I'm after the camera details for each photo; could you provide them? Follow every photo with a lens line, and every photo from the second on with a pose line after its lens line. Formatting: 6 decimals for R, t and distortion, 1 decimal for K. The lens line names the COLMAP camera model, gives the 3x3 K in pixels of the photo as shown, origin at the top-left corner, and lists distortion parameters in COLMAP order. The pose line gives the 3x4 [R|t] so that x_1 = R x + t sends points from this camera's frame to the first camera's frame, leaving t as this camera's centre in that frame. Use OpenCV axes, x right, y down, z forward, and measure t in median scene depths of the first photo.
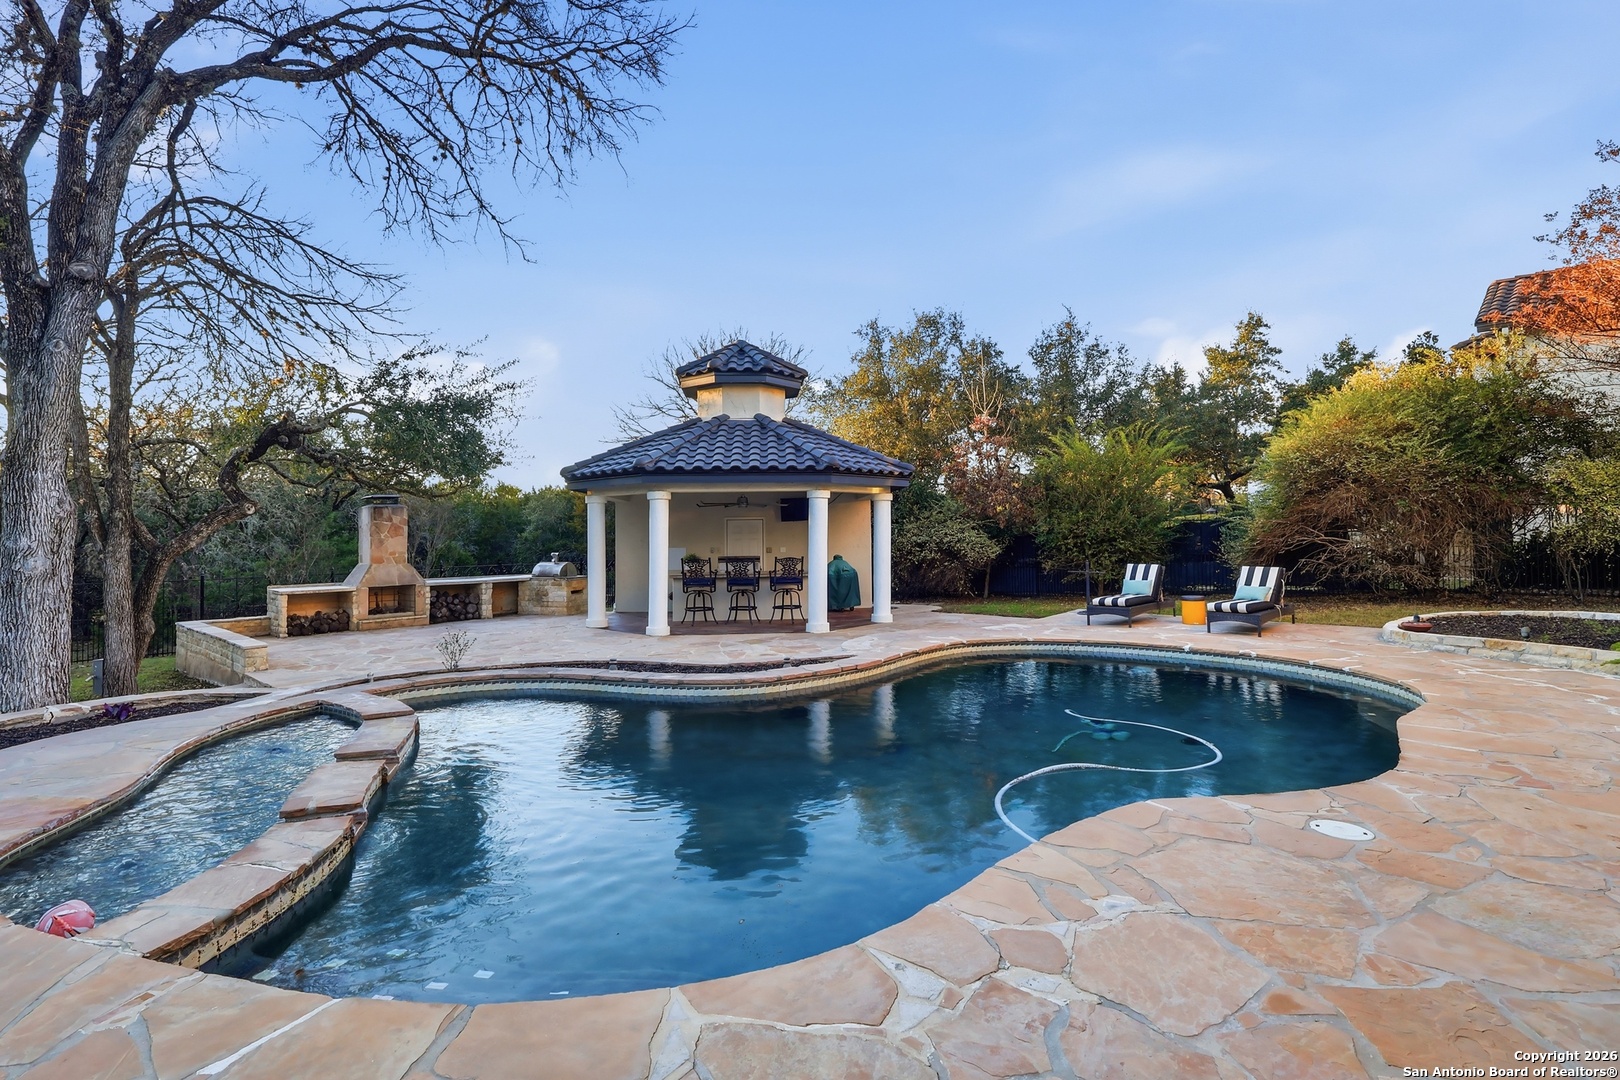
lens RADIAL K [[758.4, 0, 802.0], [0, 758.4, 539.6], [0, 0, 1]] dist [0.000949, -0.000202]
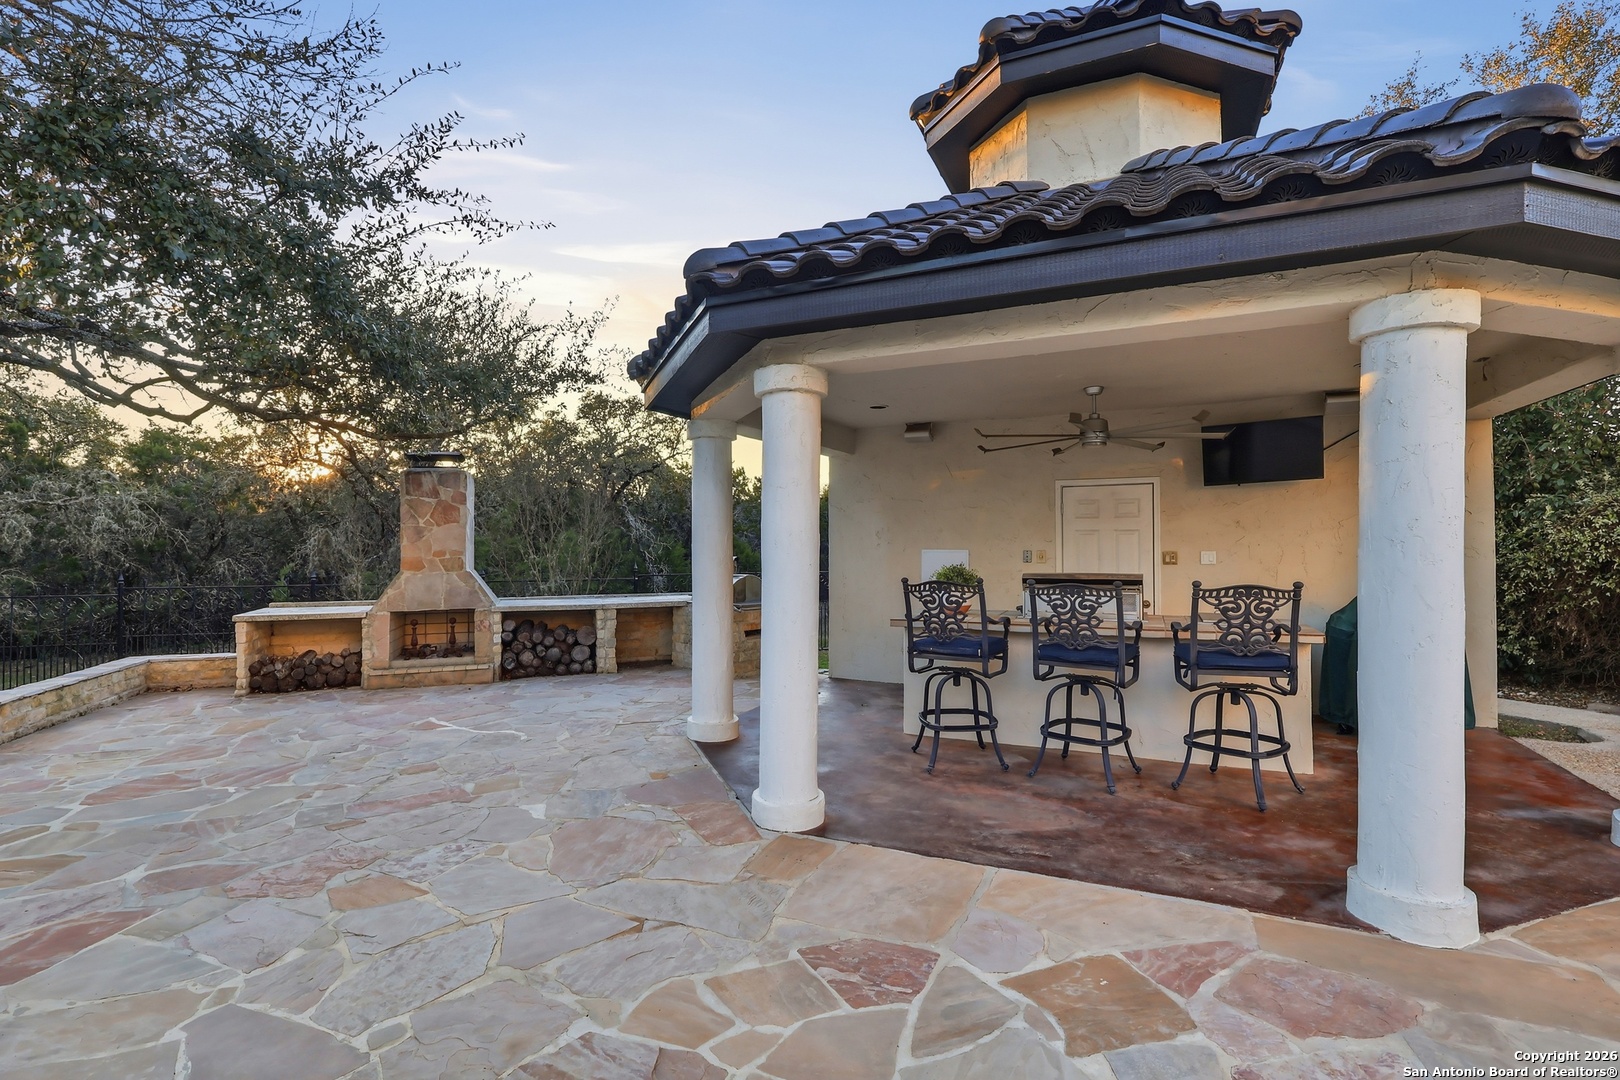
lens RADIAL K [[758.4, 0, 802.0], [0, 758.4, 539.6], [0, 0, 1]] dist [0.000949, -0.000202]
pose [[0.879850, 0.003819, -0.475237, -0.028274], [-0.007731, 0.999950, -0.006279, 0.009538], [0.475189, 0.009199, 0.879836, 0.631009]]
